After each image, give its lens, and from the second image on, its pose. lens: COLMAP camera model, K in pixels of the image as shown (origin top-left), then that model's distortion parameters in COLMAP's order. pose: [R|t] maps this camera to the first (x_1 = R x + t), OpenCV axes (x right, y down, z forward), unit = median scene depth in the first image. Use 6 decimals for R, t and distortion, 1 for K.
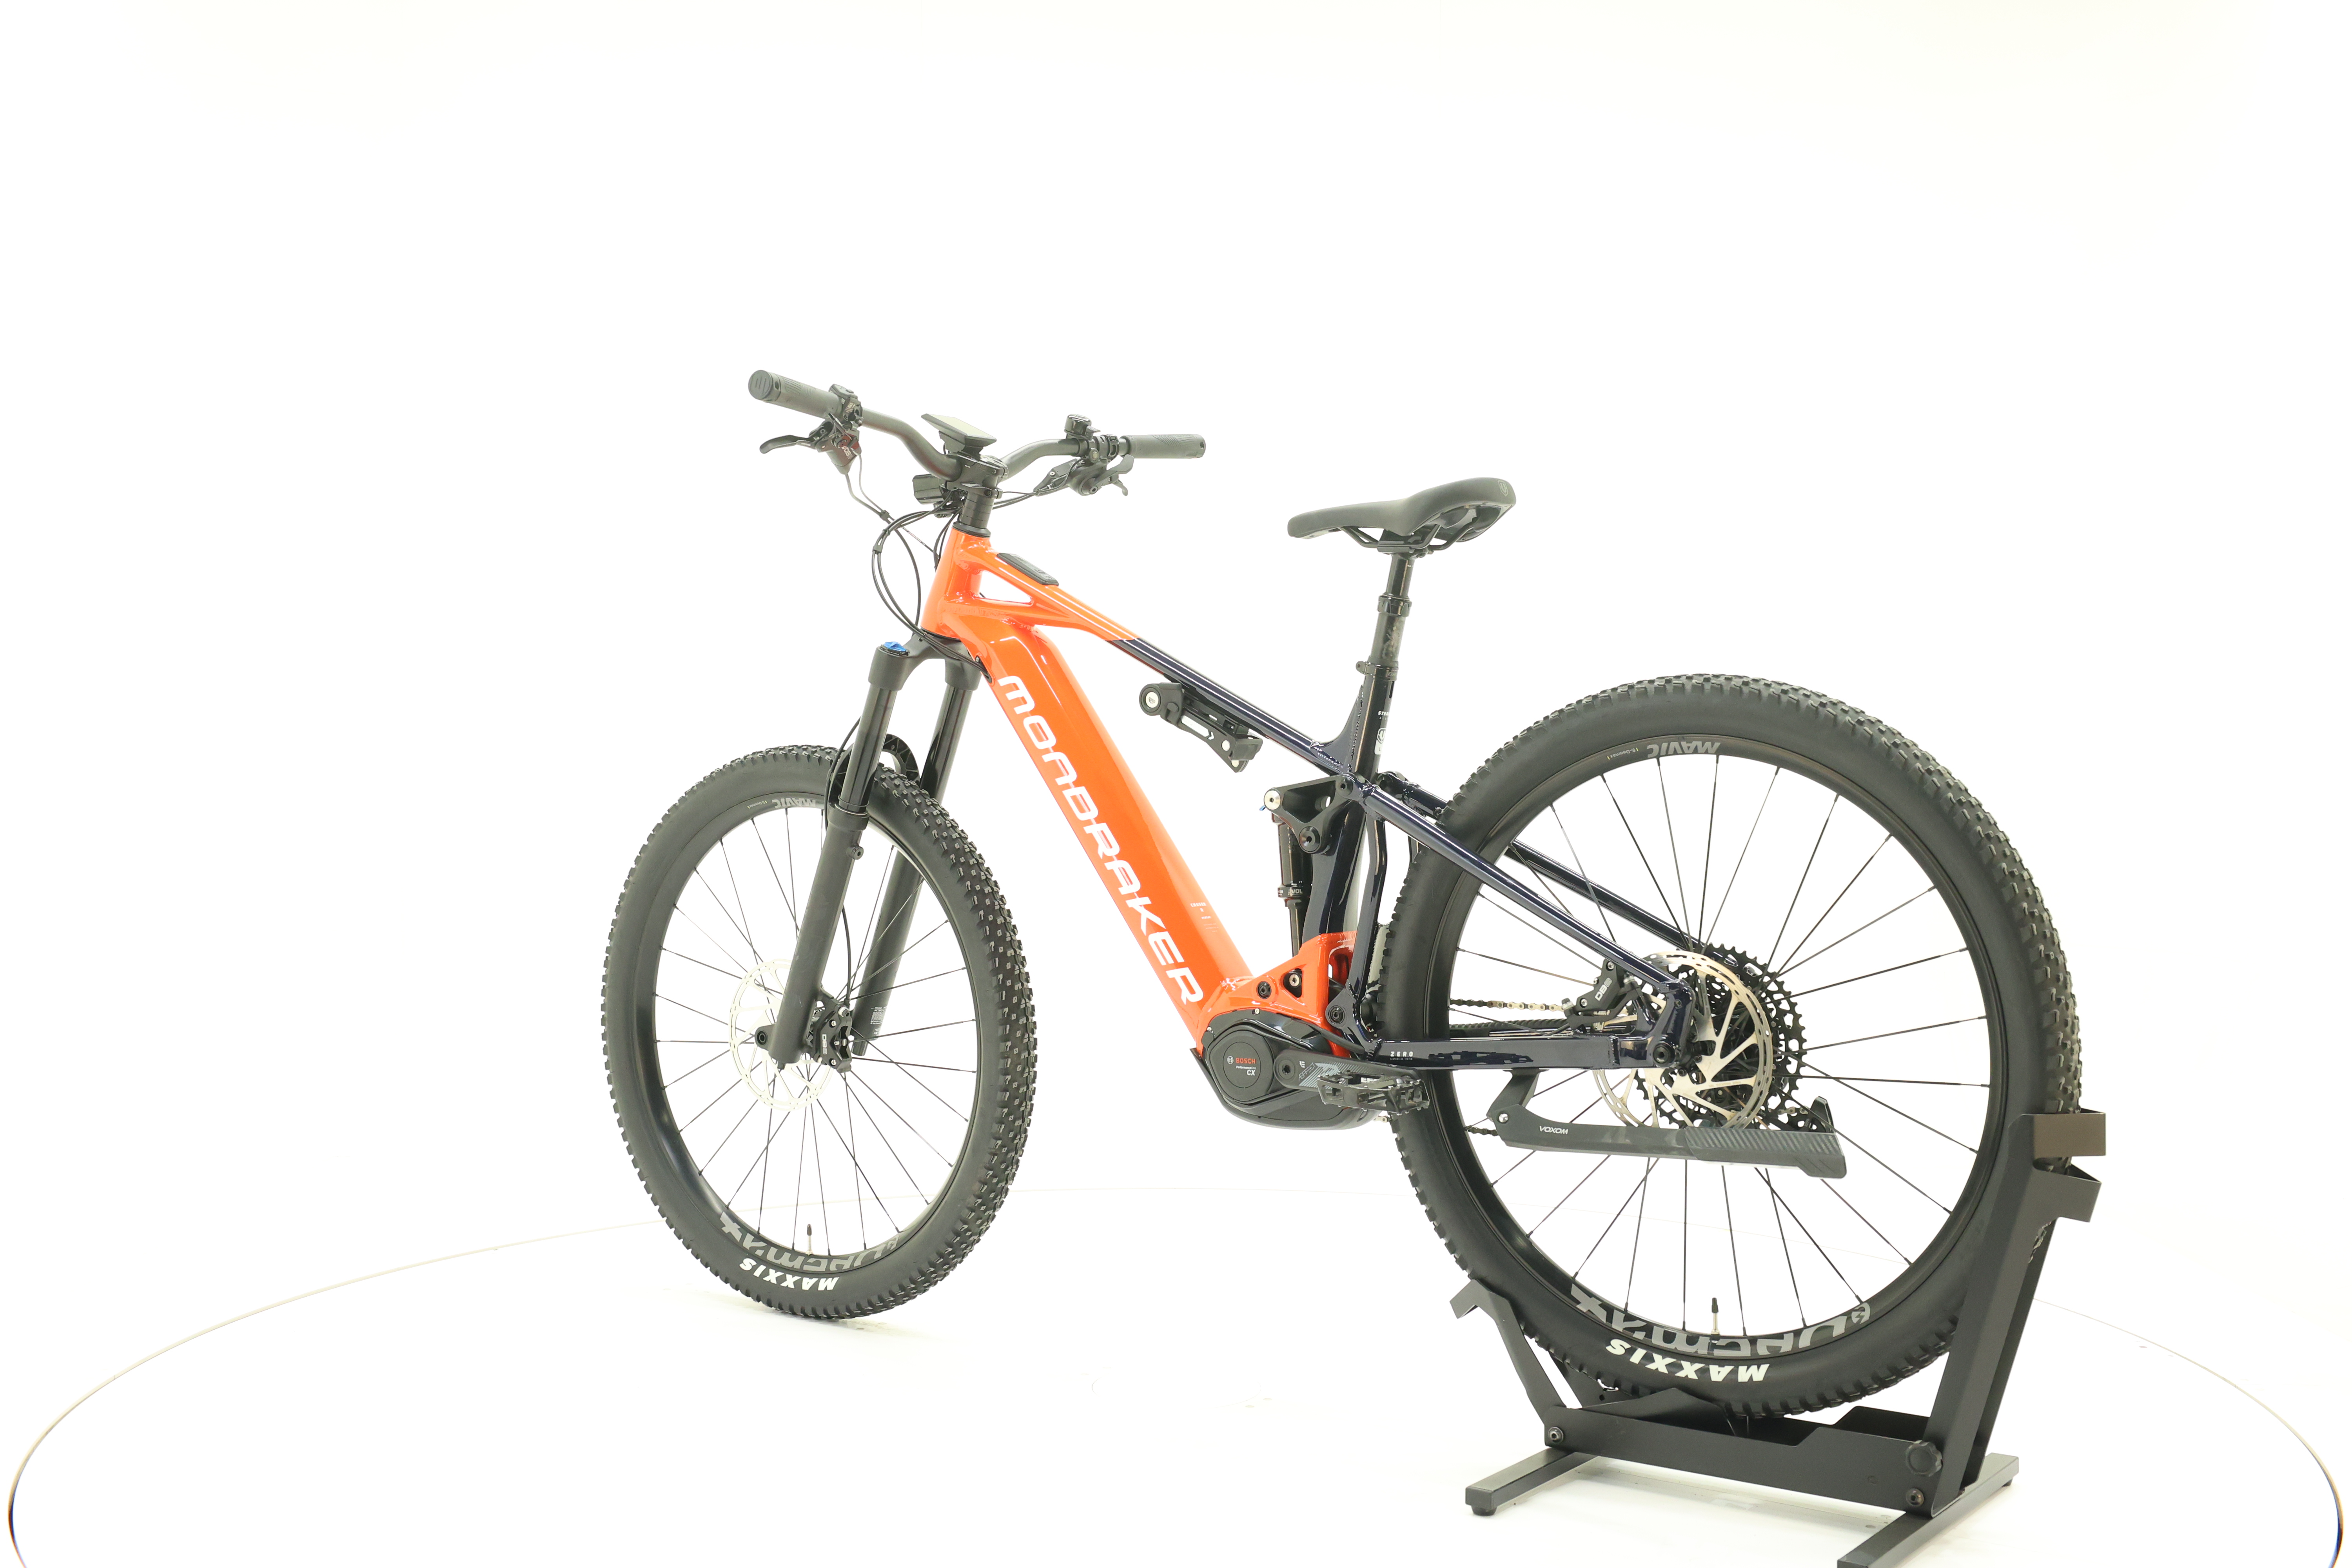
lens RADIAL K [[2528.0, 0, 1183.8], [0, 2528.0, 771.3], [0, 0, 1]] dist [-0.002708, 0.000000]
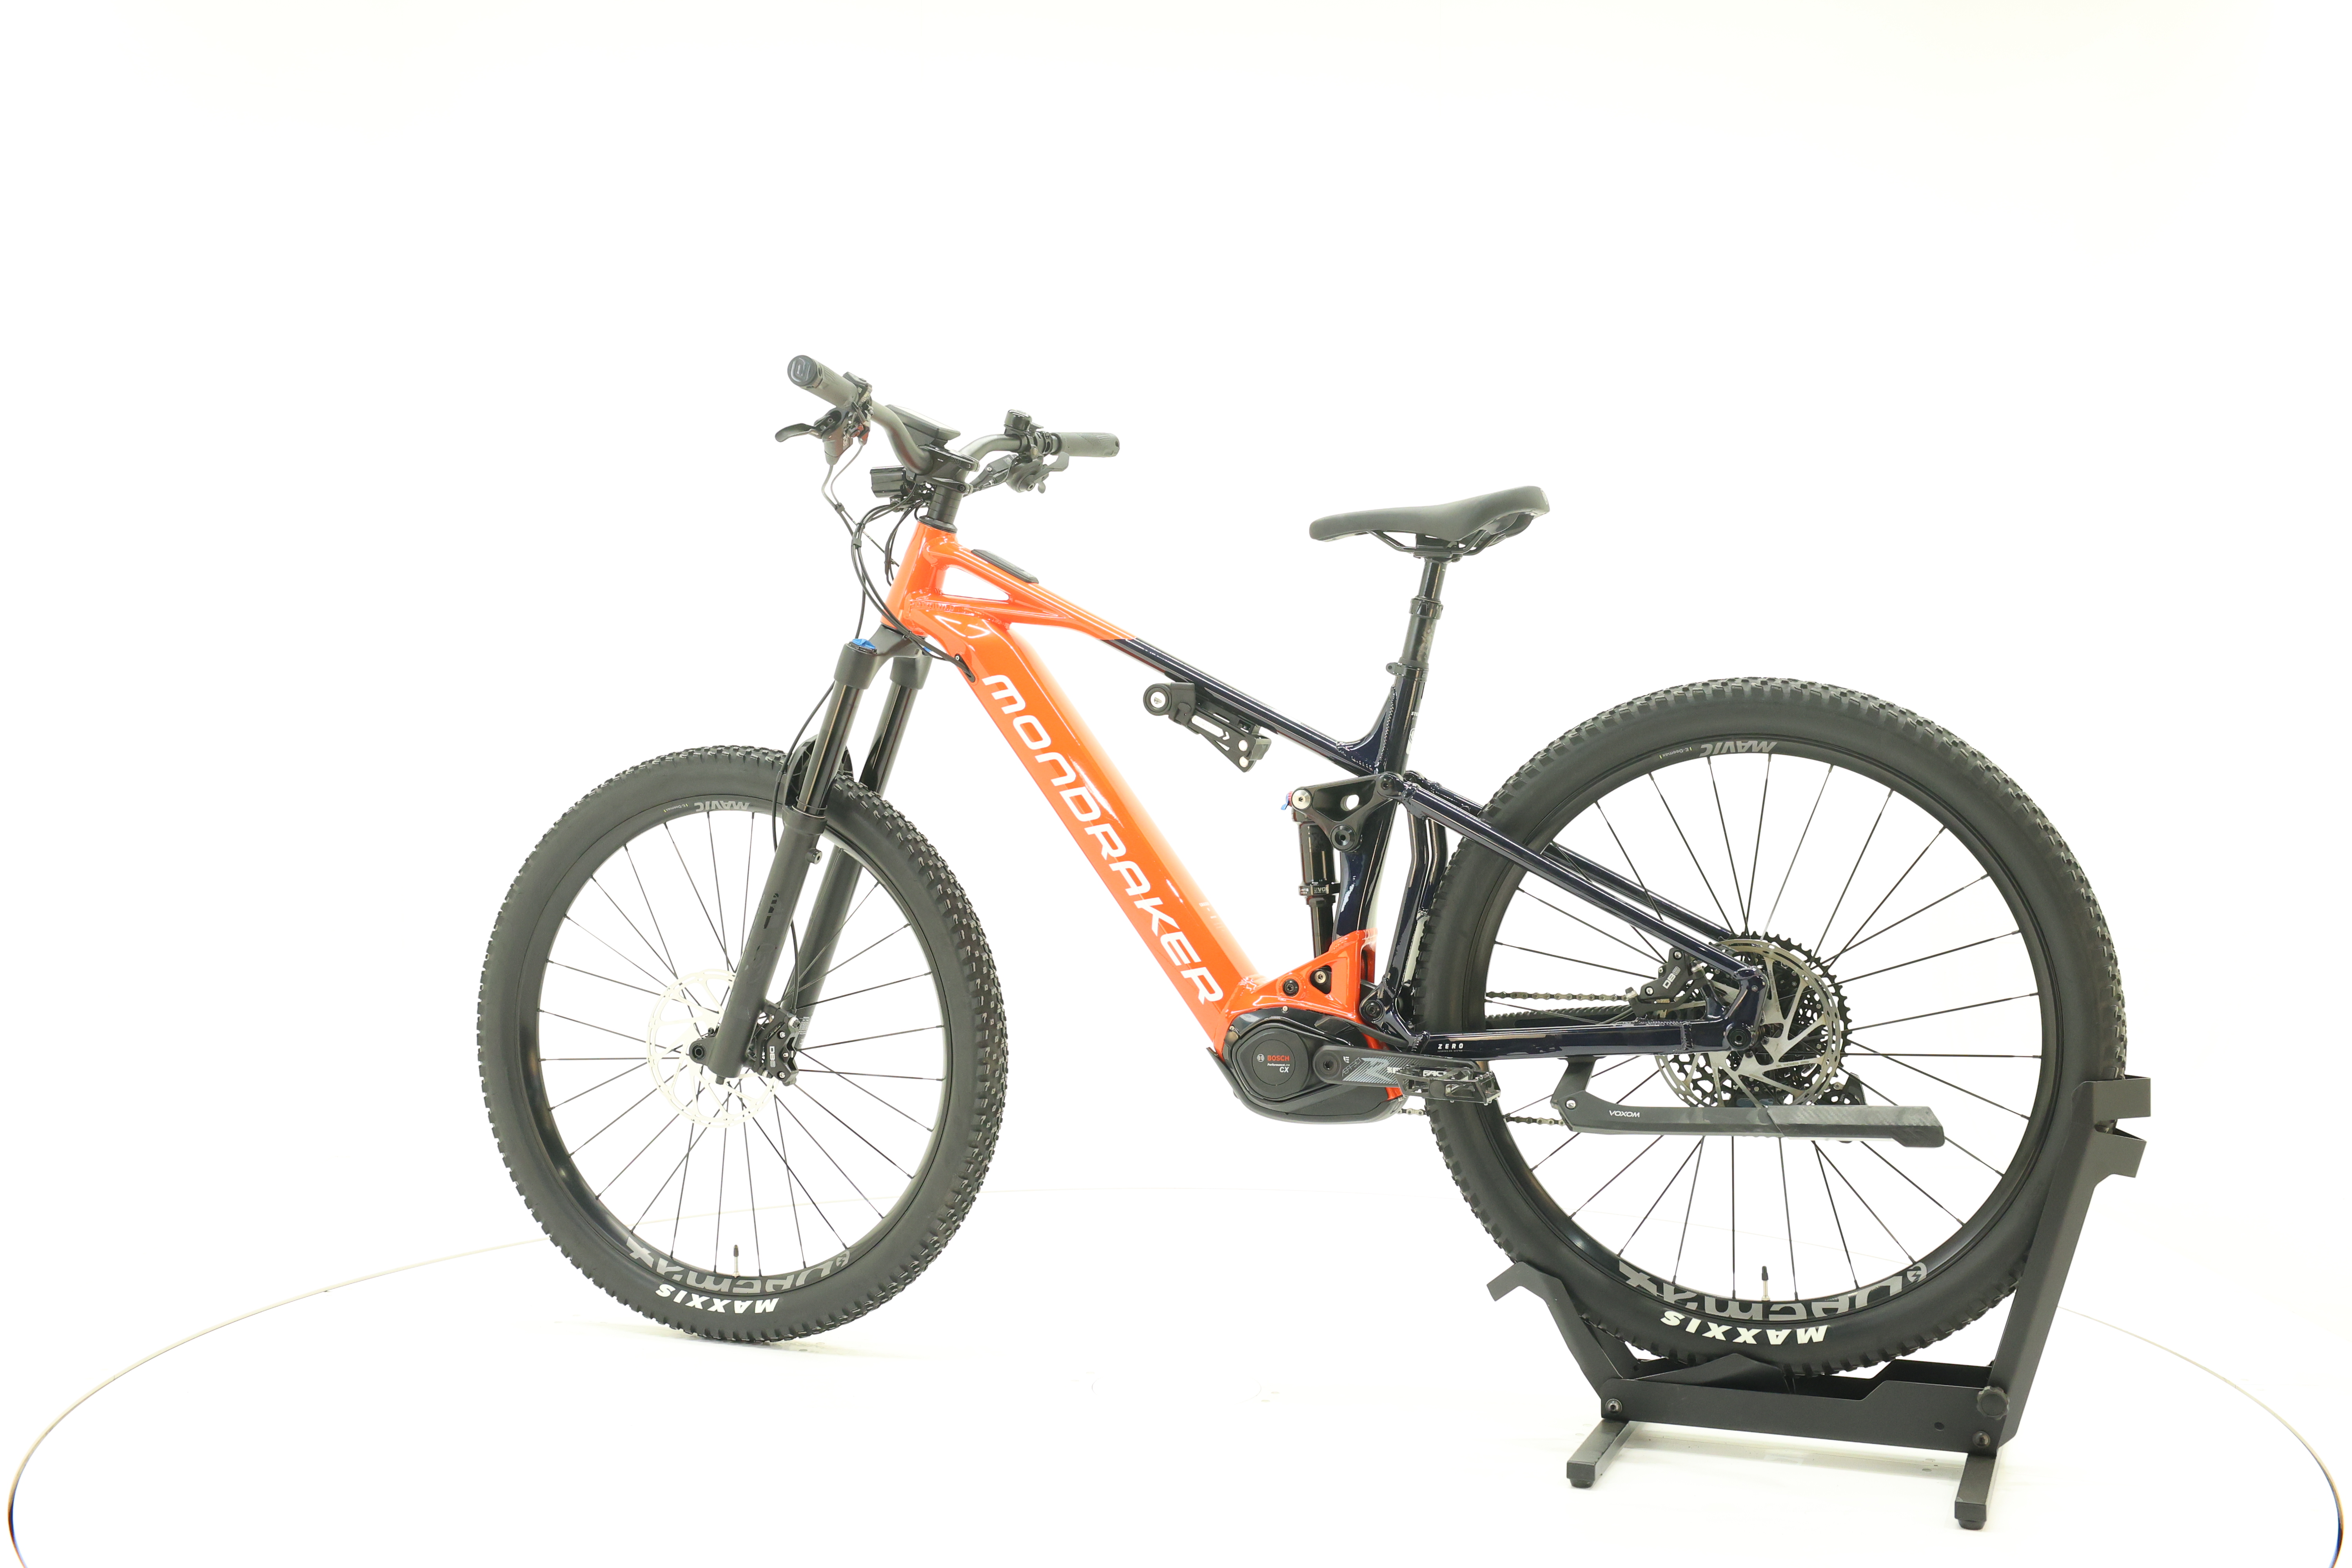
lens RADIAL K [[2528.0, 0, 1182.9], [0, 2528.0, 776.5], [0, 0, 1]] dist [-0.002708, 0.000000]
pose [[0.967205, -0.005307, 0.253941, -0.261467], [0.004443, 0.999982, 0.003978, -0.001988], [-0.253957, -0.002719, 0.967212, 0.033481]]
